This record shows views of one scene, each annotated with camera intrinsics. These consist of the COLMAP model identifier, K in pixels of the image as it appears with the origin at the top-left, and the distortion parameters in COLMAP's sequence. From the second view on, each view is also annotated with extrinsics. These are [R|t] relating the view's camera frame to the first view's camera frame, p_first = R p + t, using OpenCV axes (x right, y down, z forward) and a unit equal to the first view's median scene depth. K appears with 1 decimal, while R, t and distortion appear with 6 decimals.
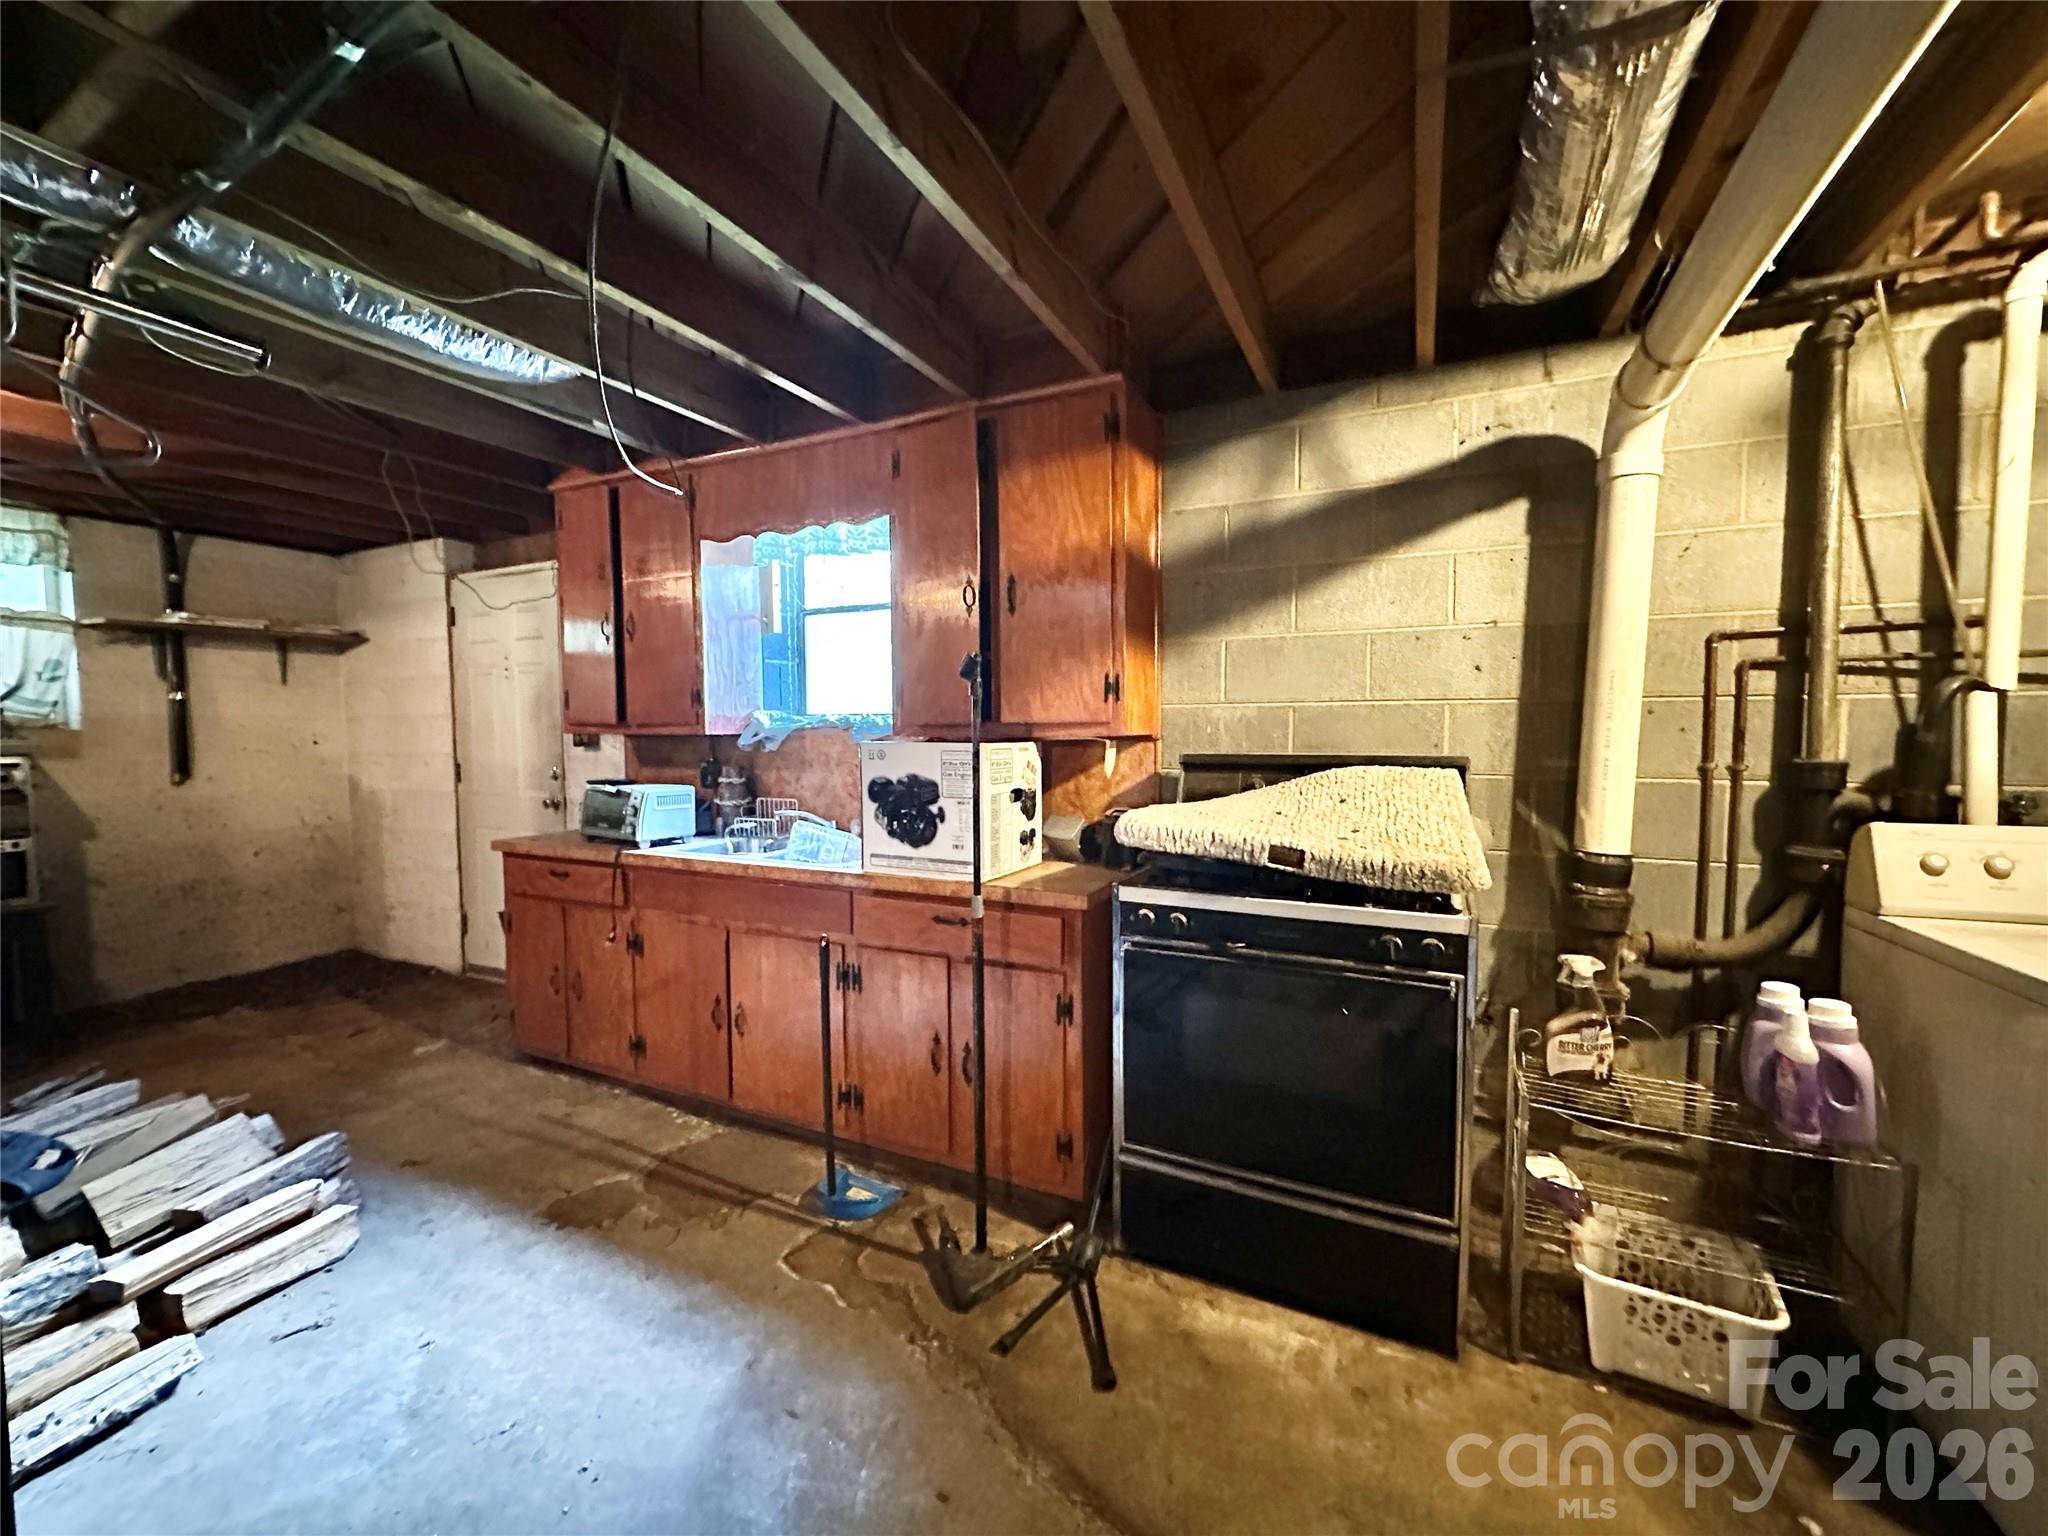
lens RADIAL K [[821.9, 0, 1016.7], [0, 821.9, 768.9], [0, 0, 1]] dist [-0.004591, 0.000388]
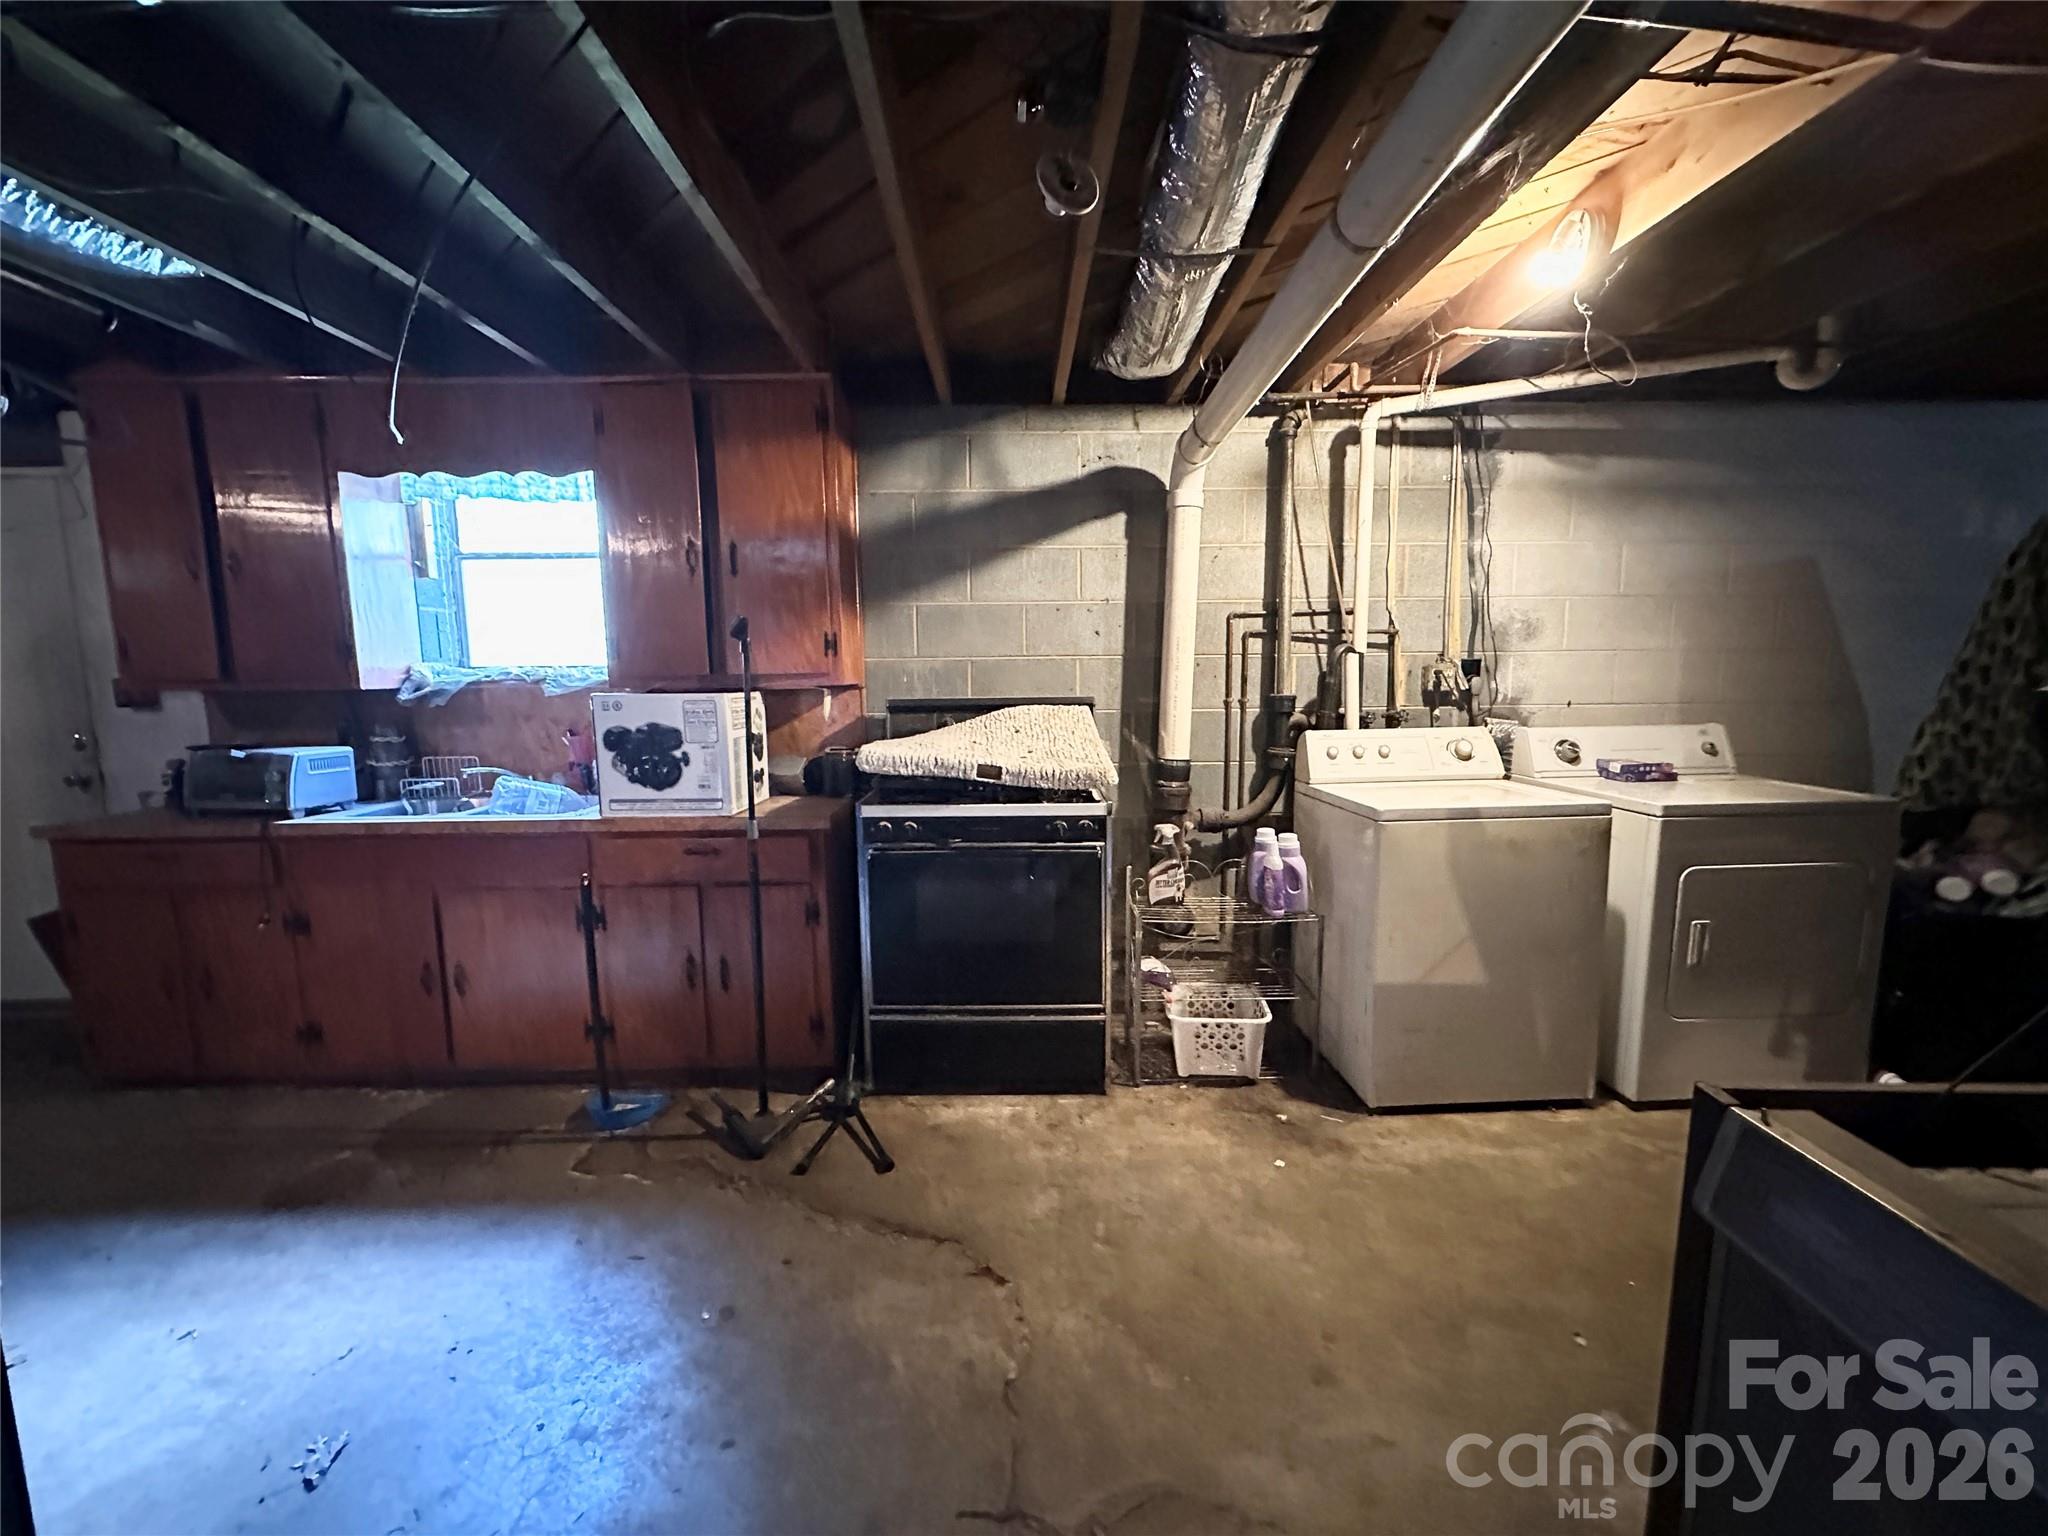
lens RADIAL K [[821.9, 0, 1028.5], [0, 821.9, 769.0], [0, 0, 1]] dist [-0.004591, 0.000388]
pose [[0.891865, -0.058379, 0.448518, -0.189461], [0.030028, 0.997090, 0.070072, 0.006495], [-0.451304, -0.049027, 0.891023, -0.209610]]
